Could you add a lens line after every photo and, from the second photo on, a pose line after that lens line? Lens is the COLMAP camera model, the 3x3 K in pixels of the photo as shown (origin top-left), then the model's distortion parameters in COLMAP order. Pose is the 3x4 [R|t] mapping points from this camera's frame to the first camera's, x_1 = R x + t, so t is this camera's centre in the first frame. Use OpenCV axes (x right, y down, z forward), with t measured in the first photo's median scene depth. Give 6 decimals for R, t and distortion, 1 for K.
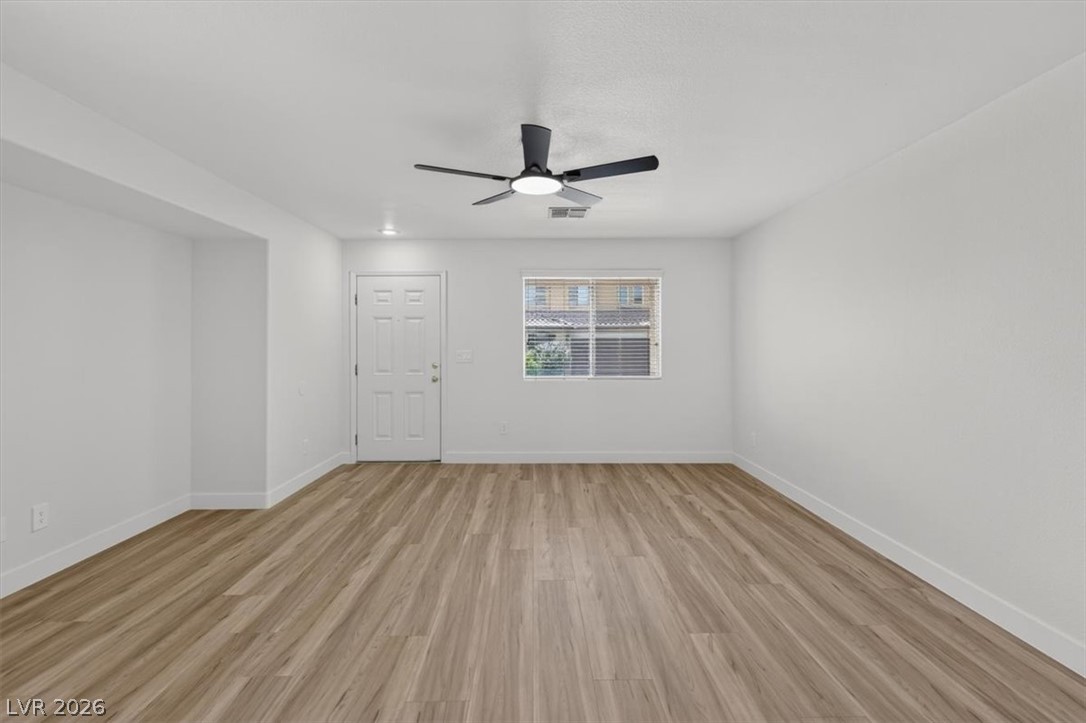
lens RADIAL K [[461.3, 0, 543.2], [0, 461.3, 351.1], [0, 0, 1]] dist [-0.001264, 0.000109]
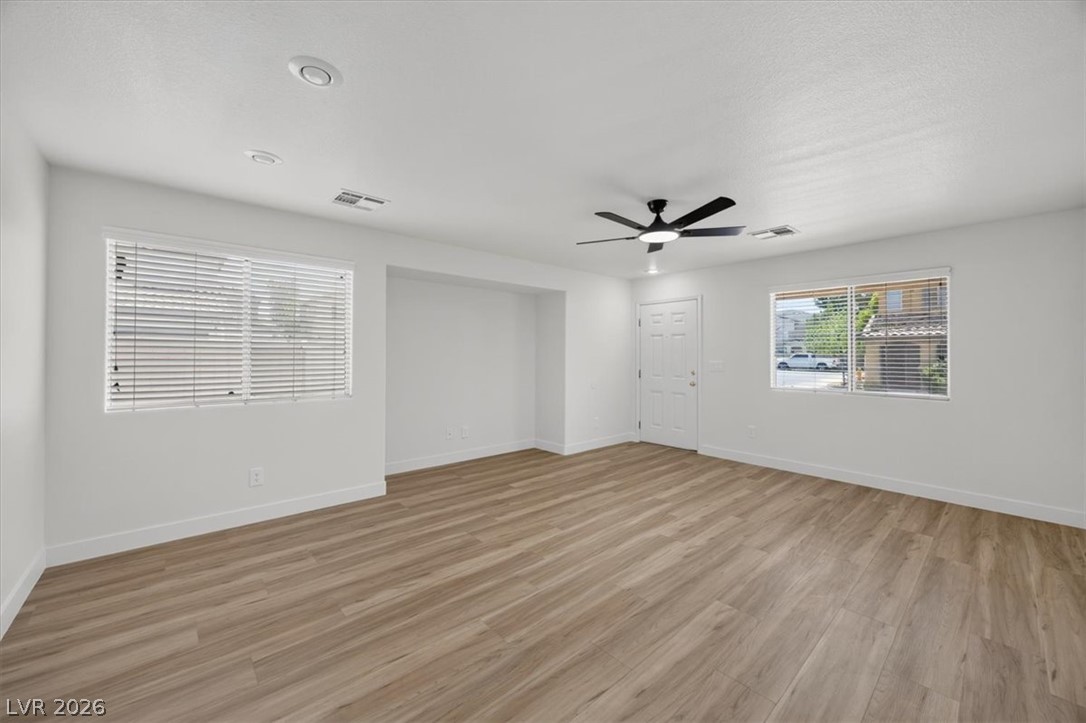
lens RADIAL K [[424.3, 0, 569.3], [0, 424.3, 366.0], [0, 0, 1]] dist [-0.000335, -0.000153]
pose [[0.678578, 0.024557, -0.734118, 0.702481], [-0.016828, 0.999698, 0.017885, -0.003280], [0.734336, 0.000217, 0.678786, -0.017142]]
